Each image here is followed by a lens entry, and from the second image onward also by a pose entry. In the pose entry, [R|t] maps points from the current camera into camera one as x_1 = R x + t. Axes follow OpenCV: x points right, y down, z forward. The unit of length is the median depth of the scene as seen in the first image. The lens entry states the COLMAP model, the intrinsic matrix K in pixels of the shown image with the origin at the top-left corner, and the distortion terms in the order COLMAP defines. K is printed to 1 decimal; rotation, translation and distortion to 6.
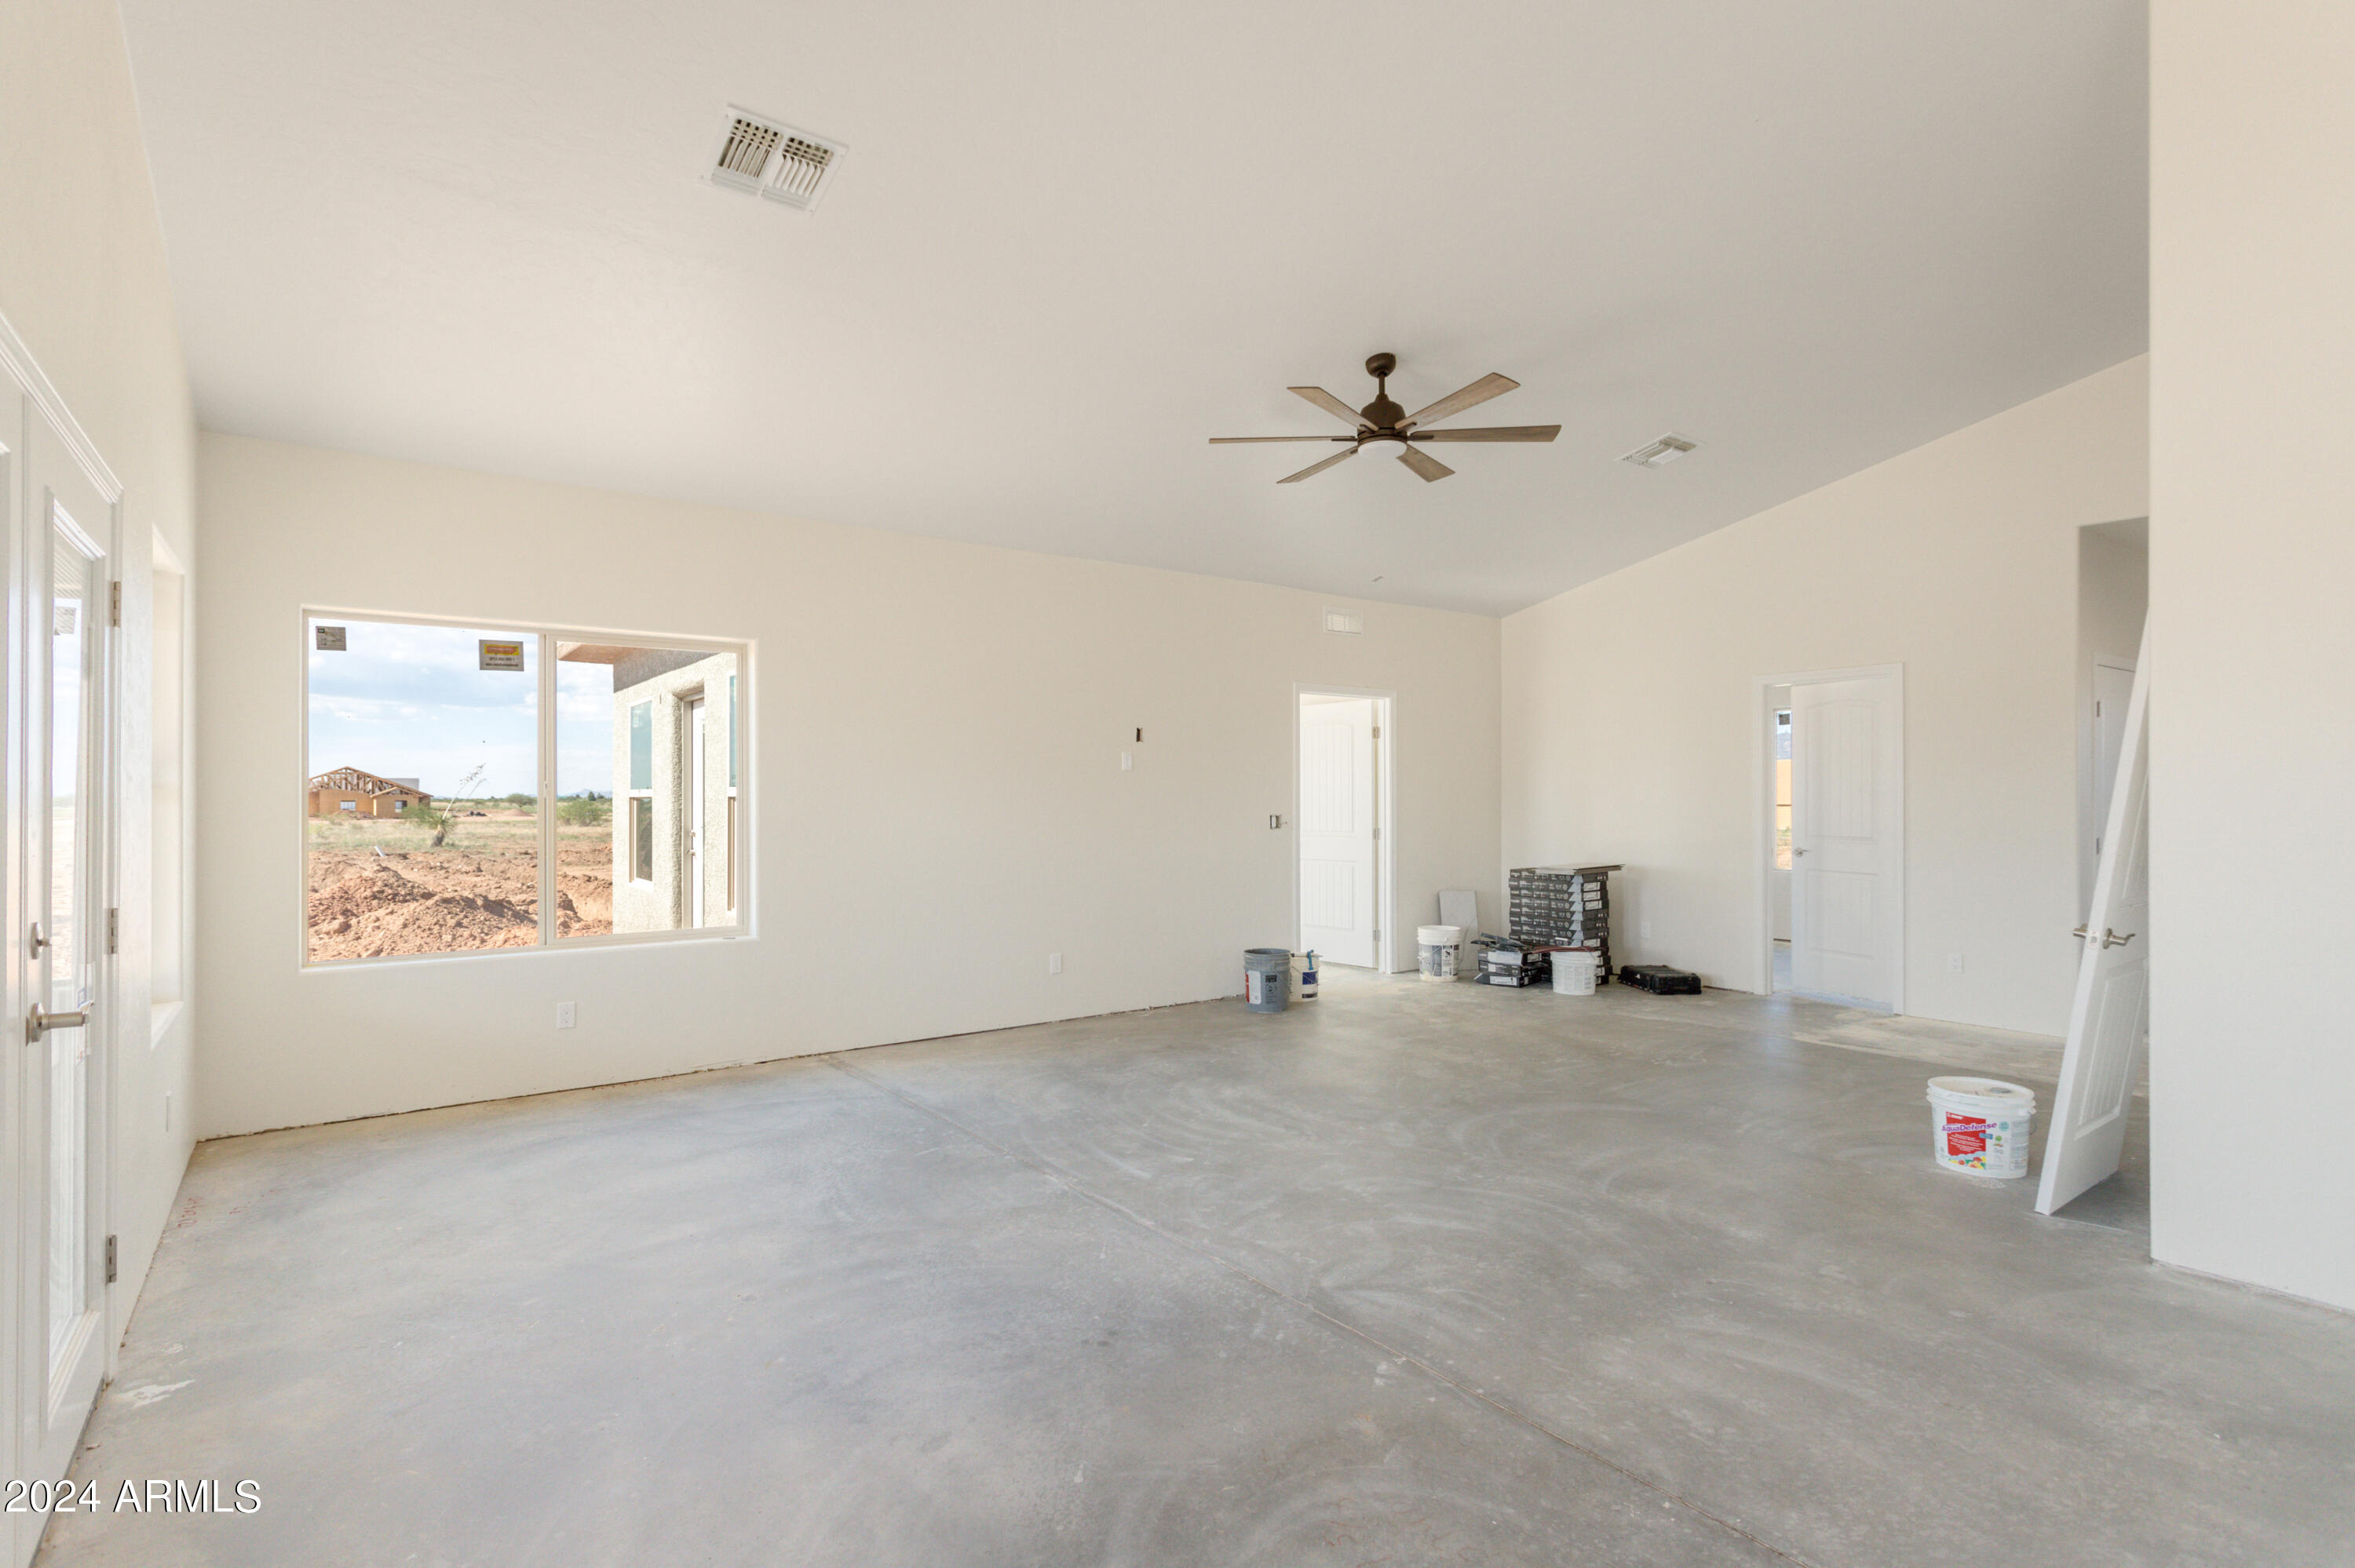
lens RADIAL K [[1136.2, 0, 1174.3], [0, 1136.2, 797.2], [0, 0, 1]] dist [0.001964, -0.000131]
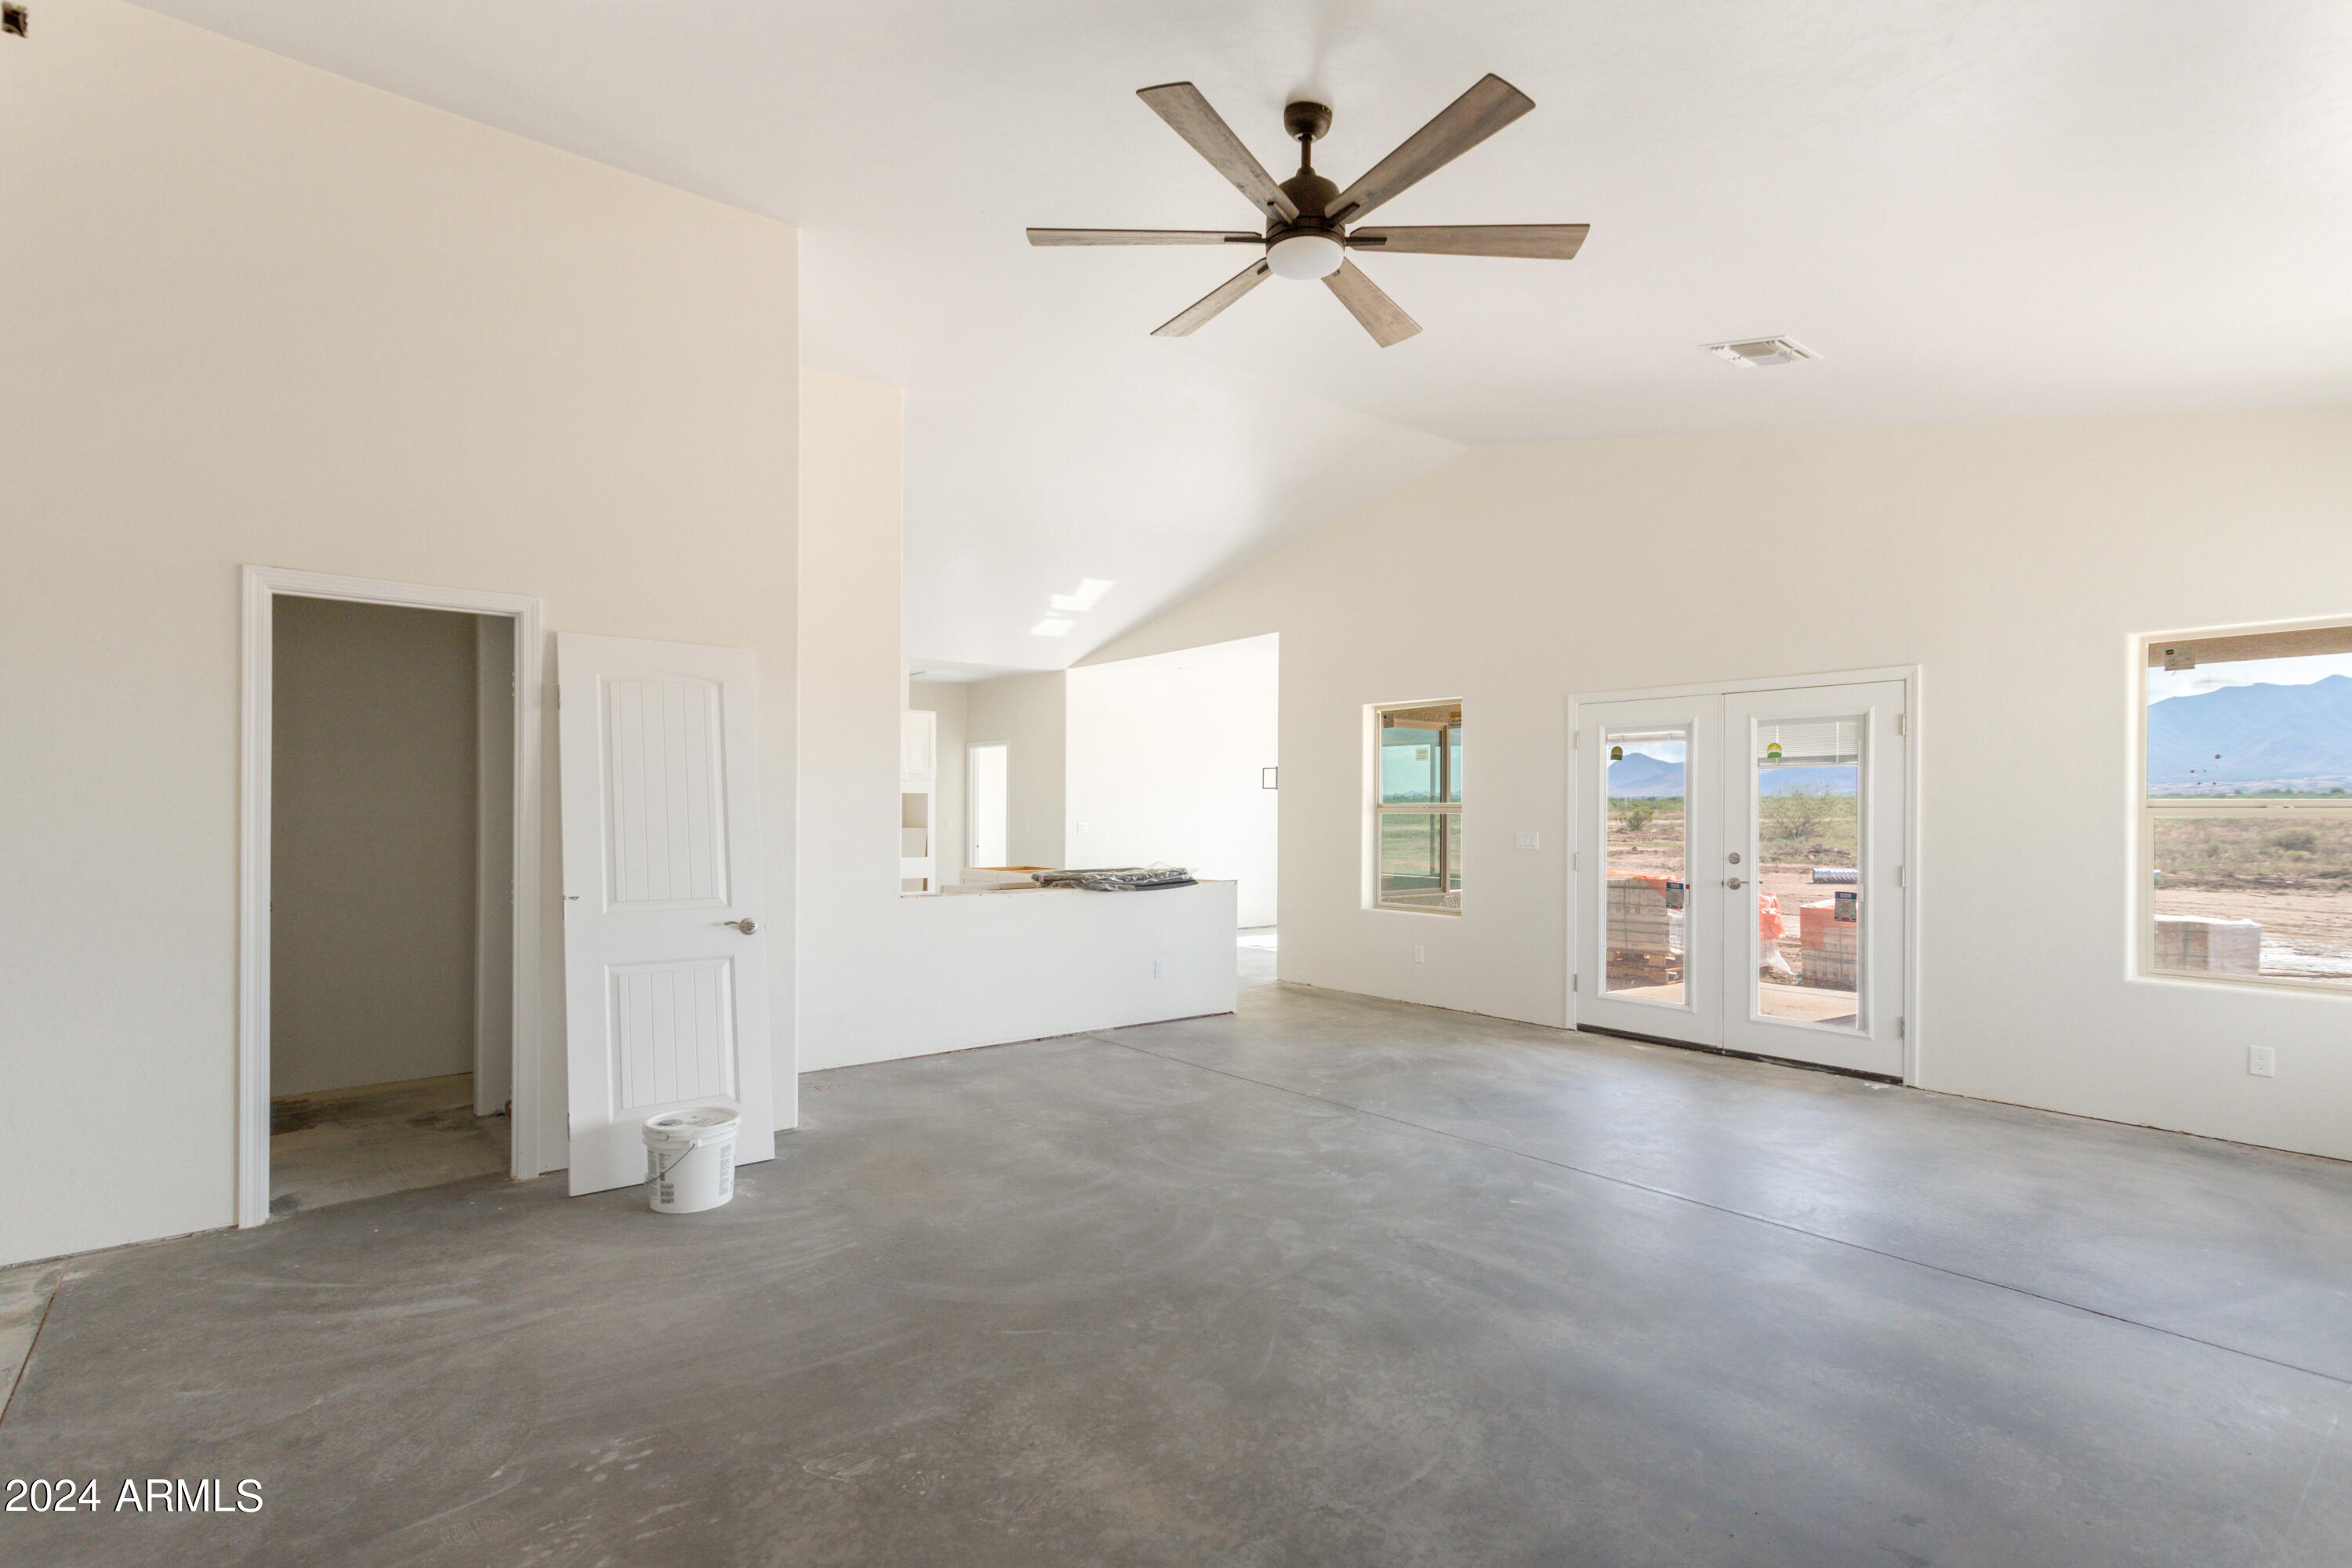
lens RADIAL K [[1134.9, 0, 1172.8], [0, 1134.9, 797.2], [0, 0, 1]] dist [0.001964, -0.000131]
pose [[-0.999351, -0.000752, -0.036008, 0.350647], [-0.000414, 0.999956, -0.009403, -0.006802], [0.036014, -0.009382, -0.999307, 2.059329]]
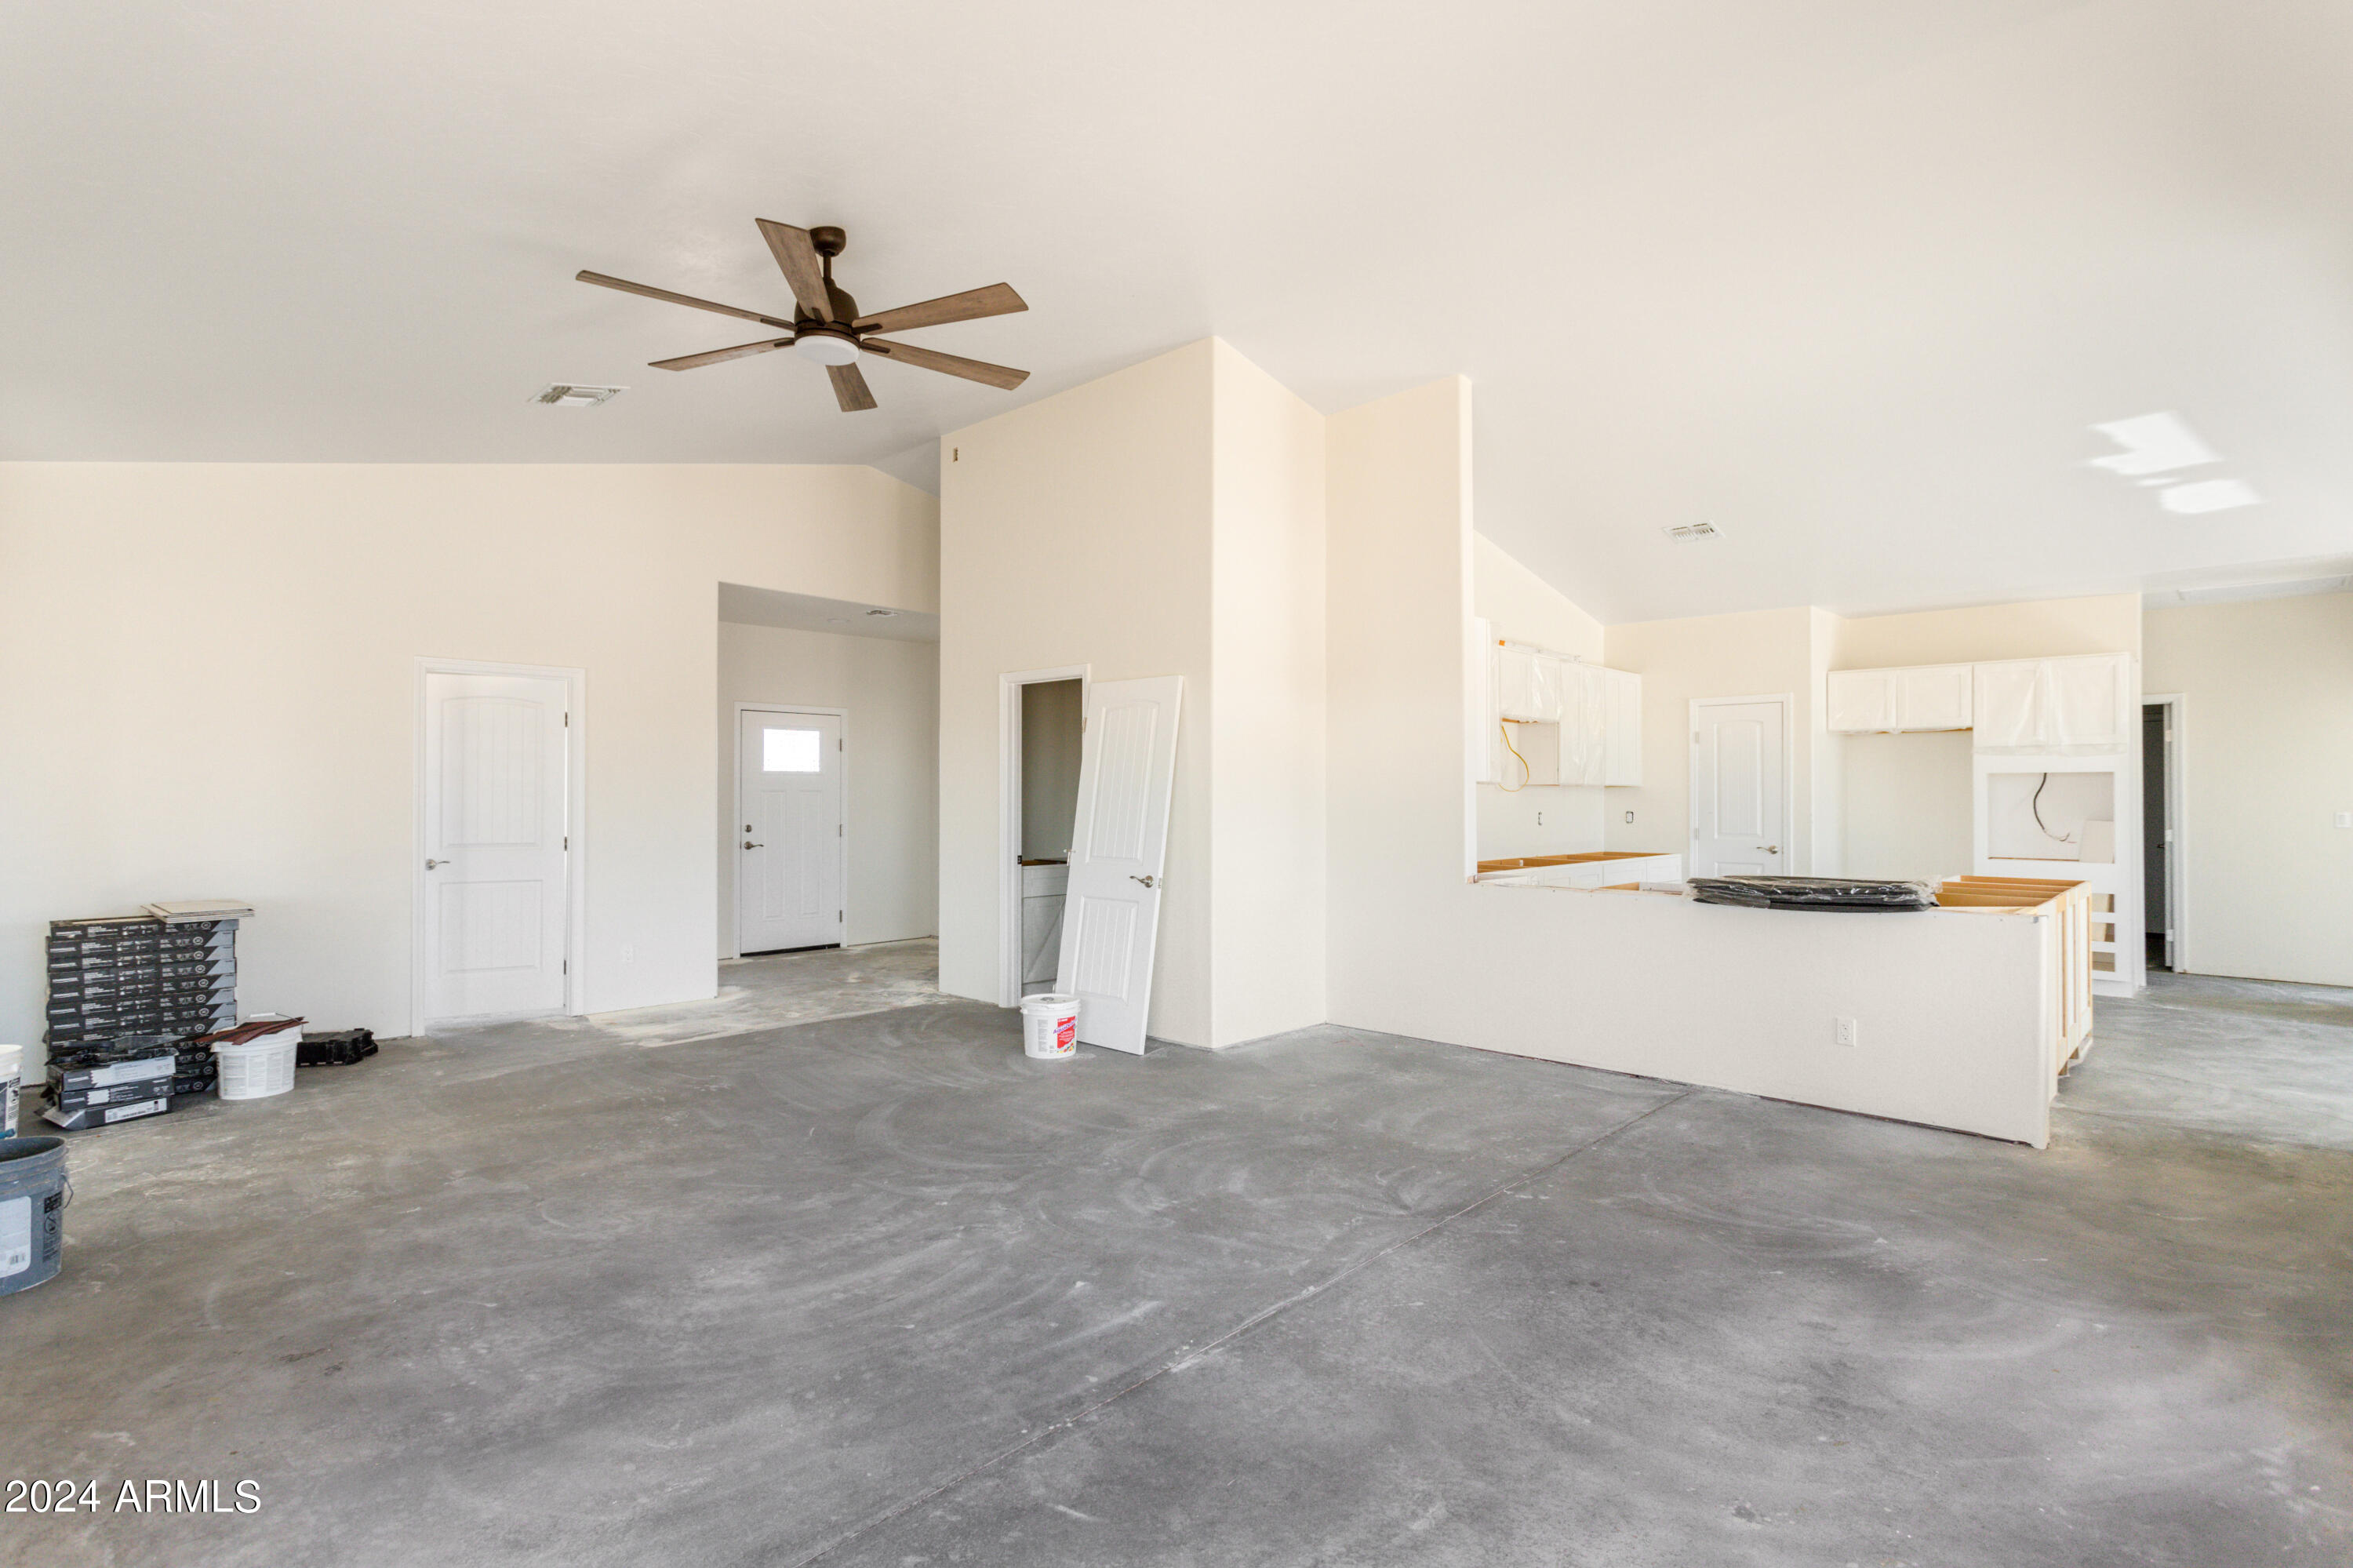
lens RADIAL K [[1135.4, 0, 1173.3], [0, 1135.4, 797.2], [0, 0, 1]] dist [0.001964, -0.000131]
pose [[-0.167936, 0.002547, 0.985795, -0.780300], [0.003474, 0.999992, -0.001992, 0.001549], [-0.985792, 0.003090, -0.167944, 1.135392]]
